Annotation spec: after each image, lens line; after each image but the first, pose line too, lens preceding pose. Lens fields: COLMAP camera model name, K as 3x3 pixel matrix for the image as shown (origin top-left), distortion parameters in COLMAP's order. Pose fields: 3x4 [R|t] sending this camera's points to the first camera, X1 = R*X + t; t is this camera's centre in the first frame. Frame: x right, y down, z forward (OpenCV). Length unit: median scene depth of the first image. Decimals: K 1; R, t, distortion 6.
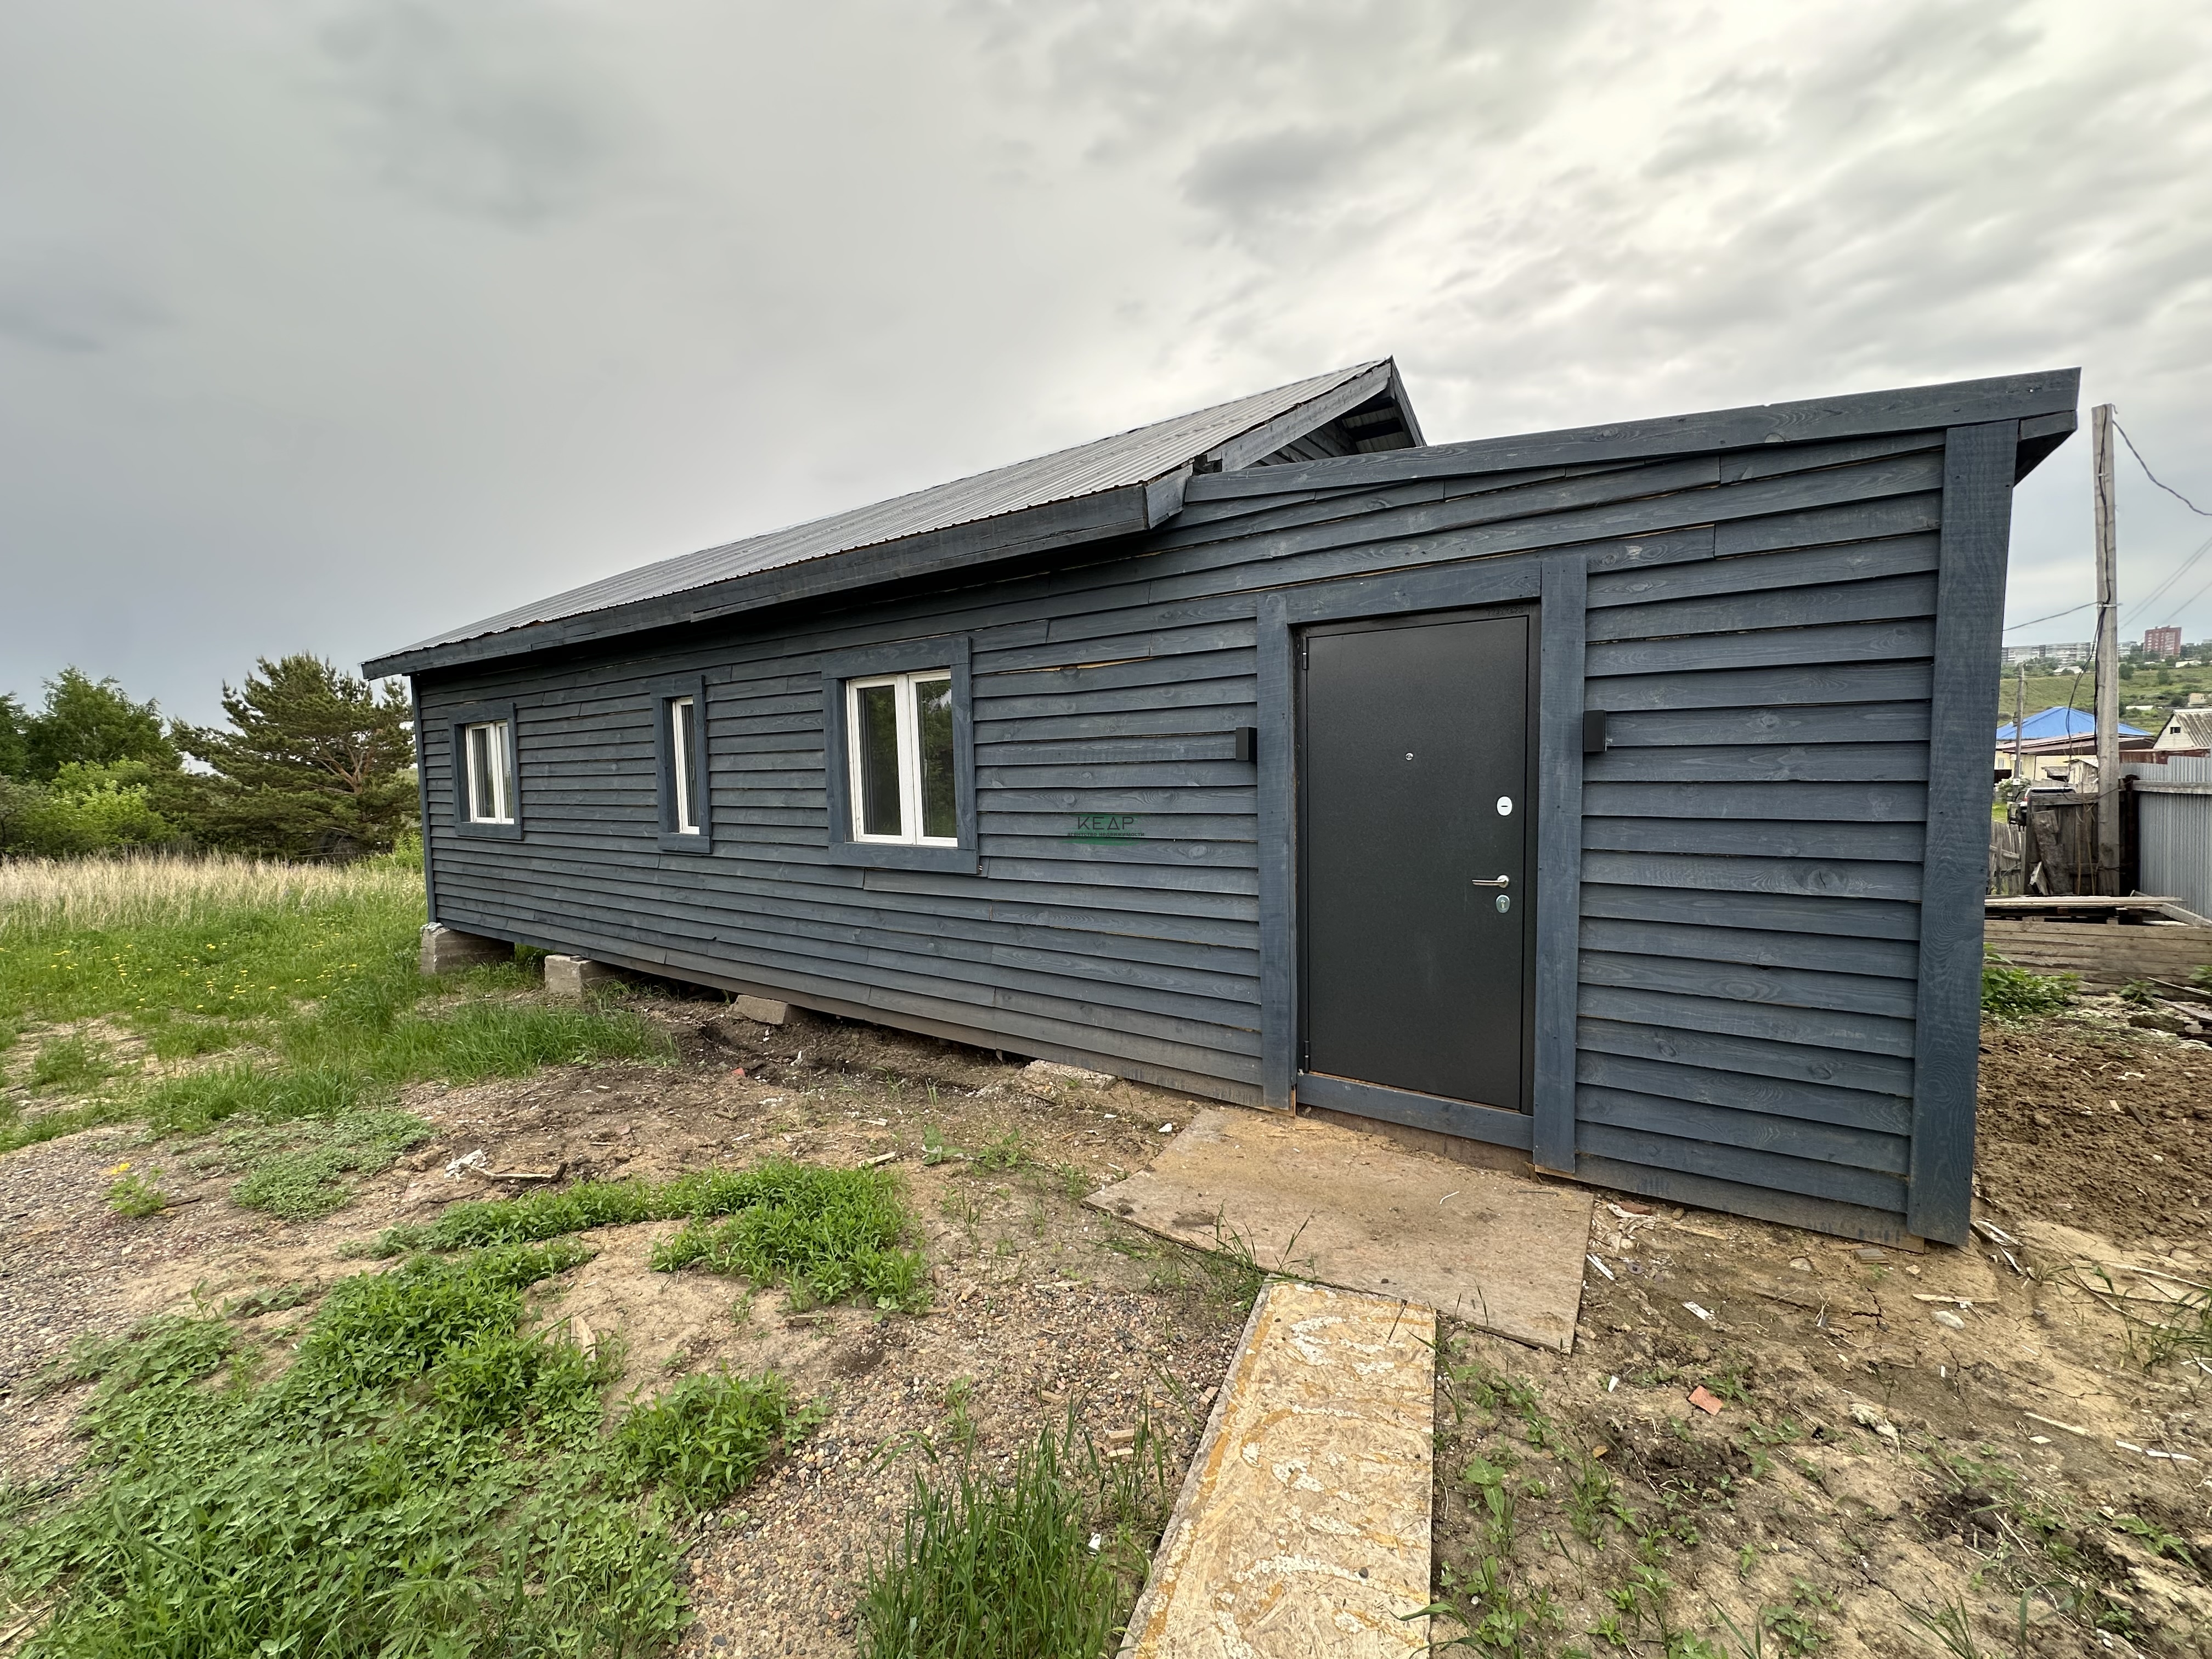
lens RADIAL K [[879.0, 0, 1107.7], [0, 879.0, 829.3], [0, 0, 1]] dist [-0.003725, 0.000929]
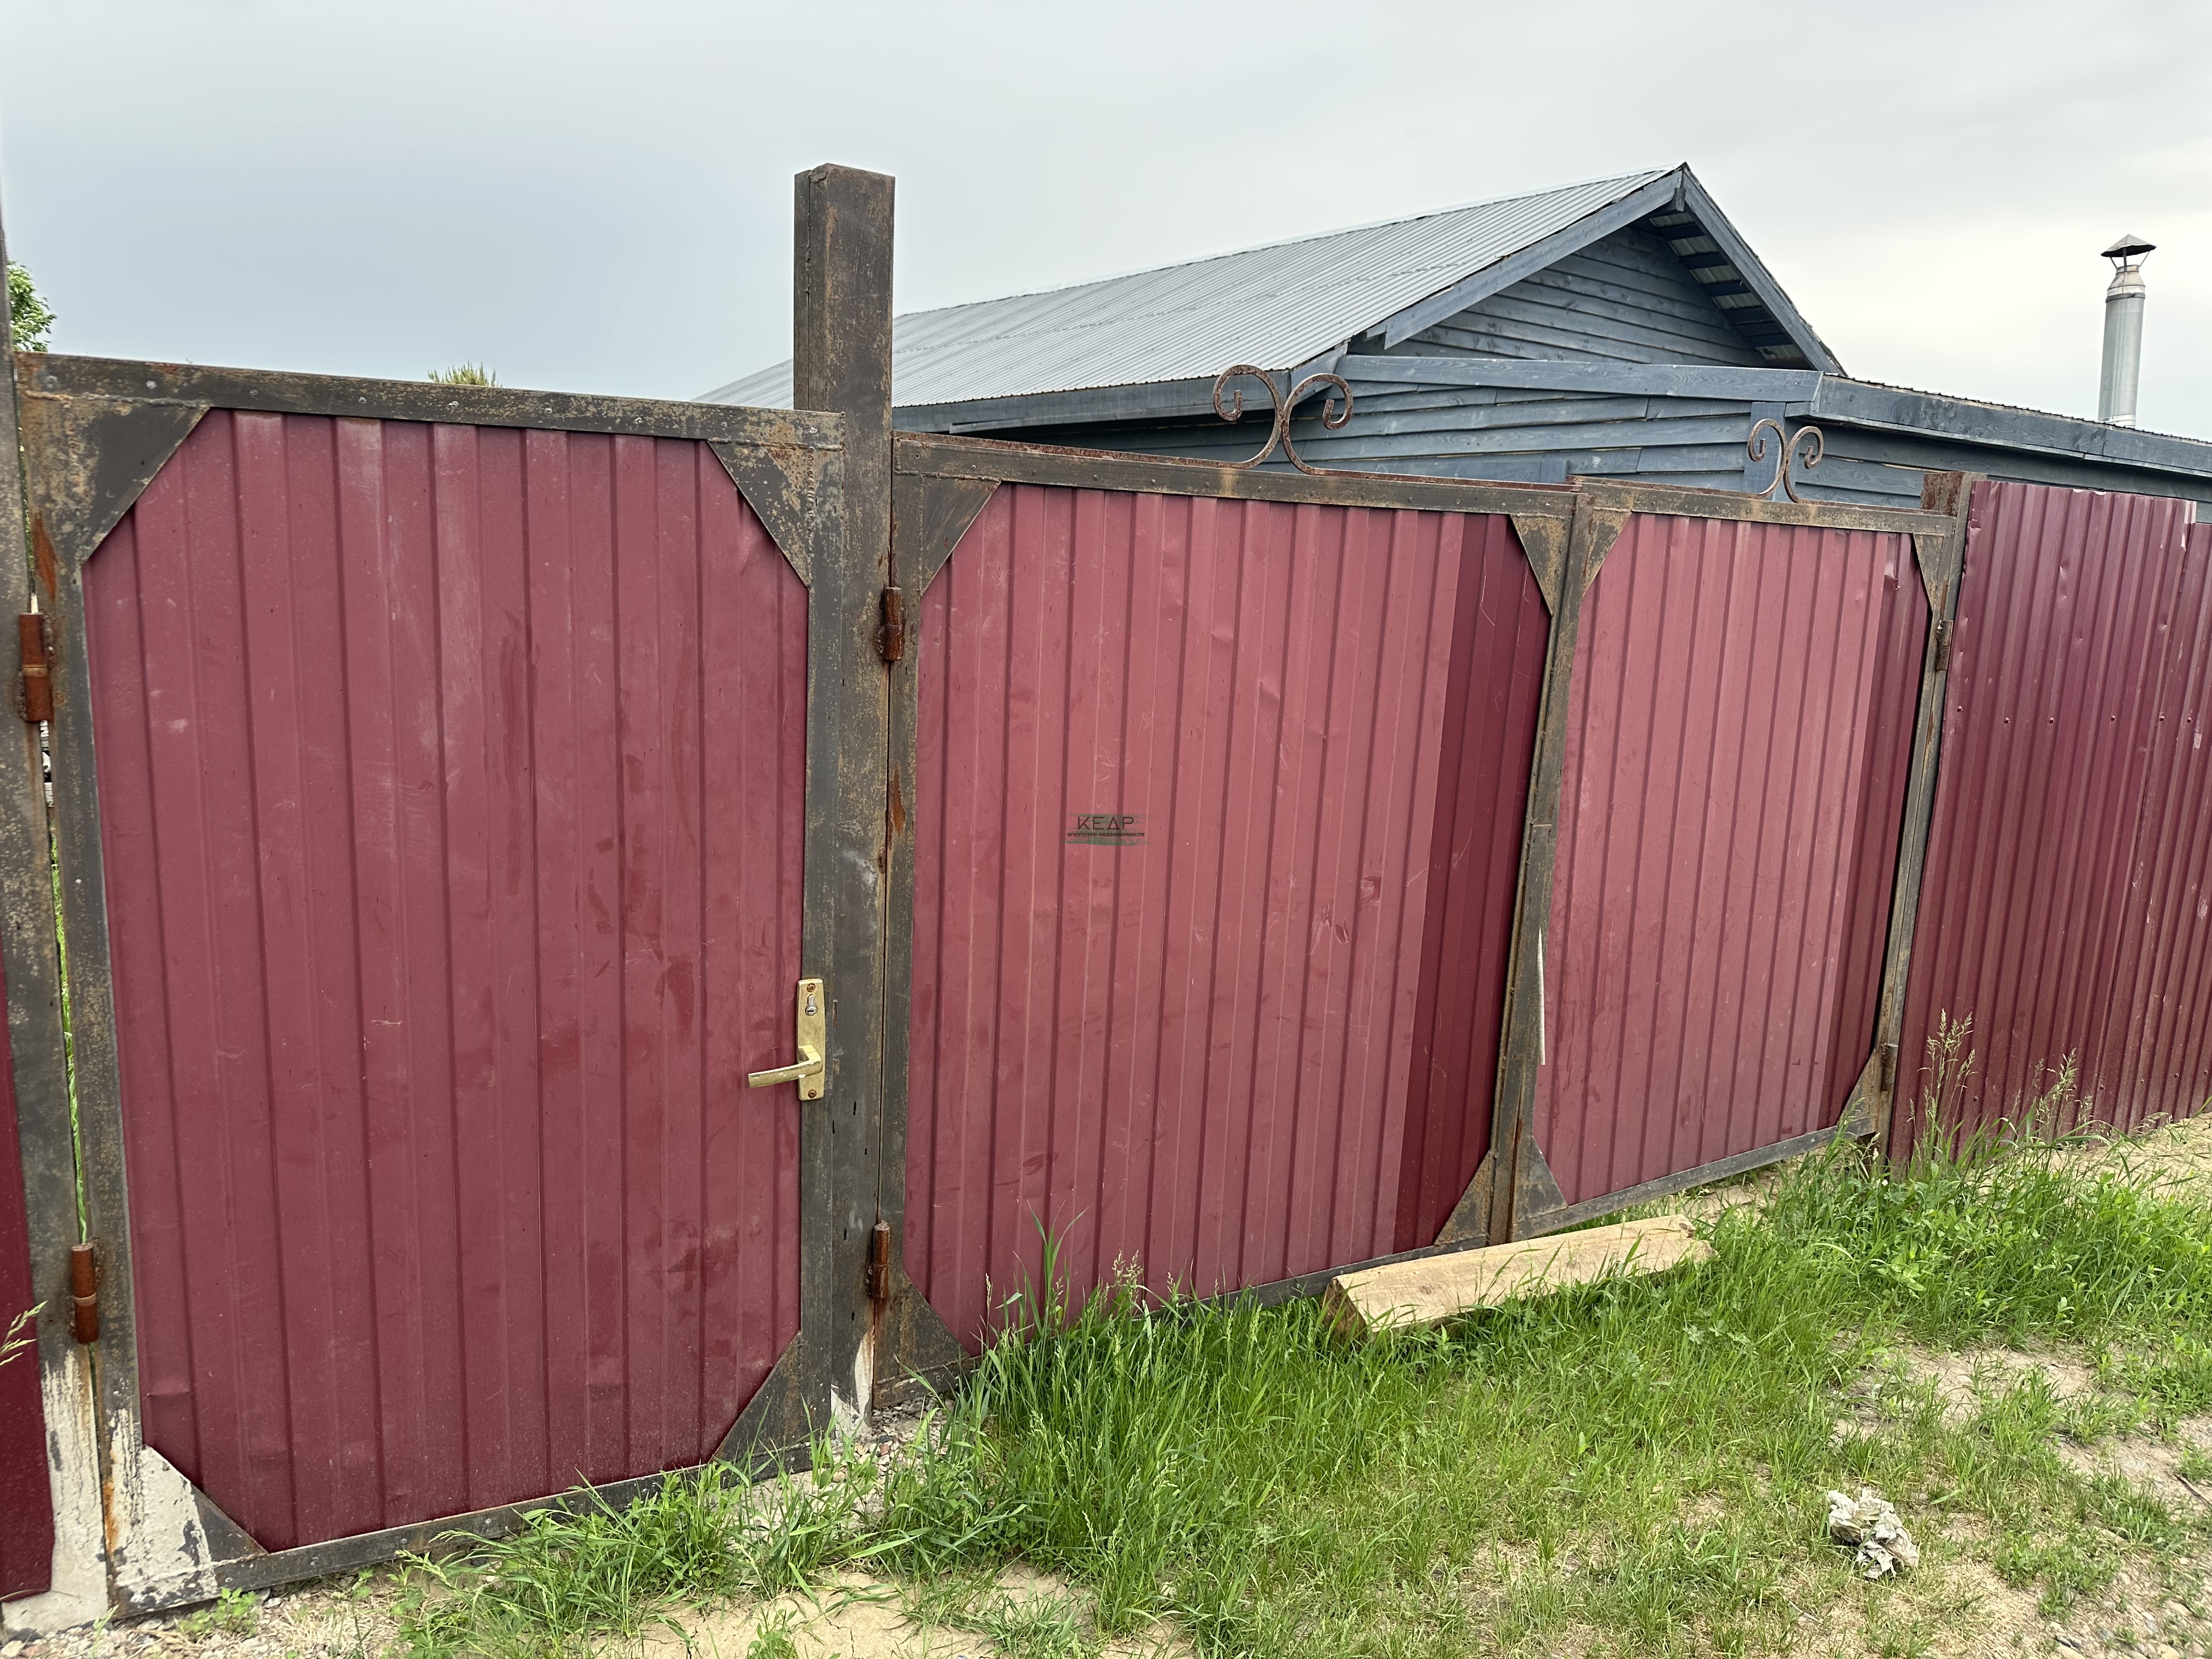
lens RADIAL K [[1547.4, 0, 1106.0], [0, 1547.4, 829.5], [0, 0, 1]] dist [0.002545, -0.039645]
pose [[0.944924, 0.120063, -0.304473, 0.485363], [-0.093644, 0.990572, 0.099992, 0.054752], [0.313607, -0.065973, 0.947258, -1.087851]]
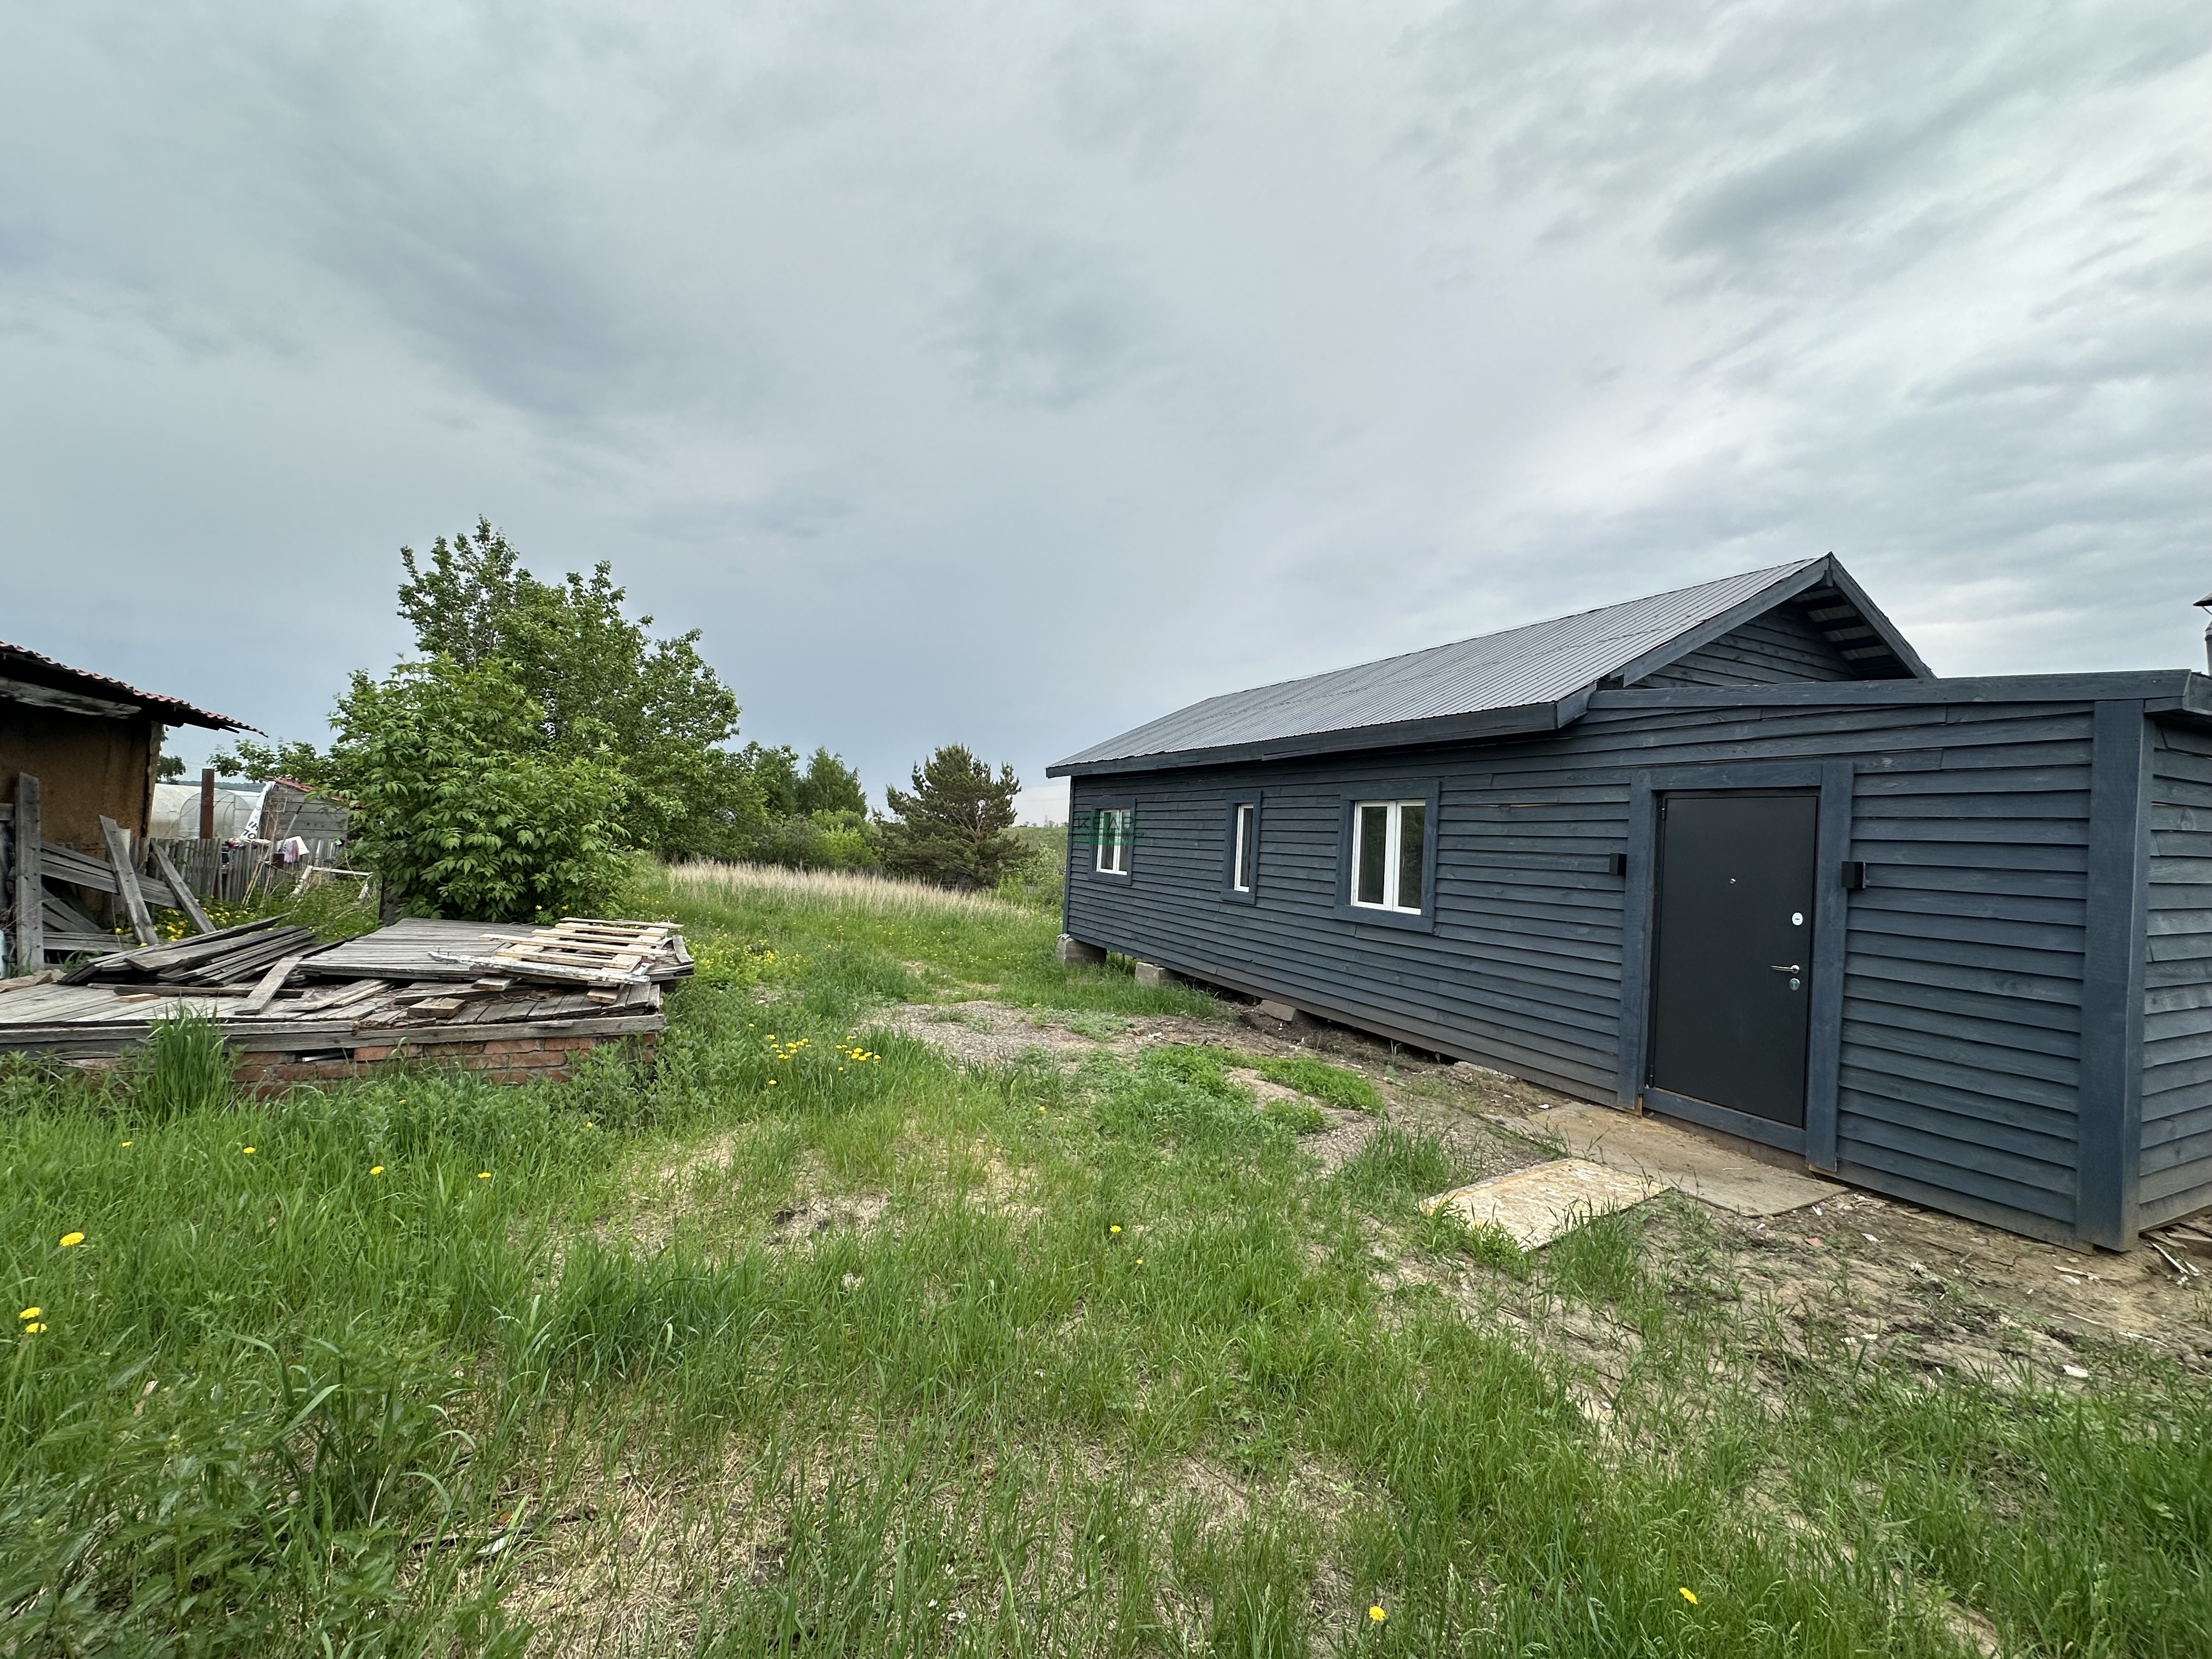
lens RADIAL K [[879.0, 0, 1107.7], [0, 879.0, 829.3], [0, 0, 1]] dist [-0.003725, 0.000929]
pose [[0.863192, 0.061774, -0.501083, 0.138202], [-0.109534, 0.991761, -0.066424, 0.040334], [0.492852, 0.112222, 0.862846, -0.719803]]
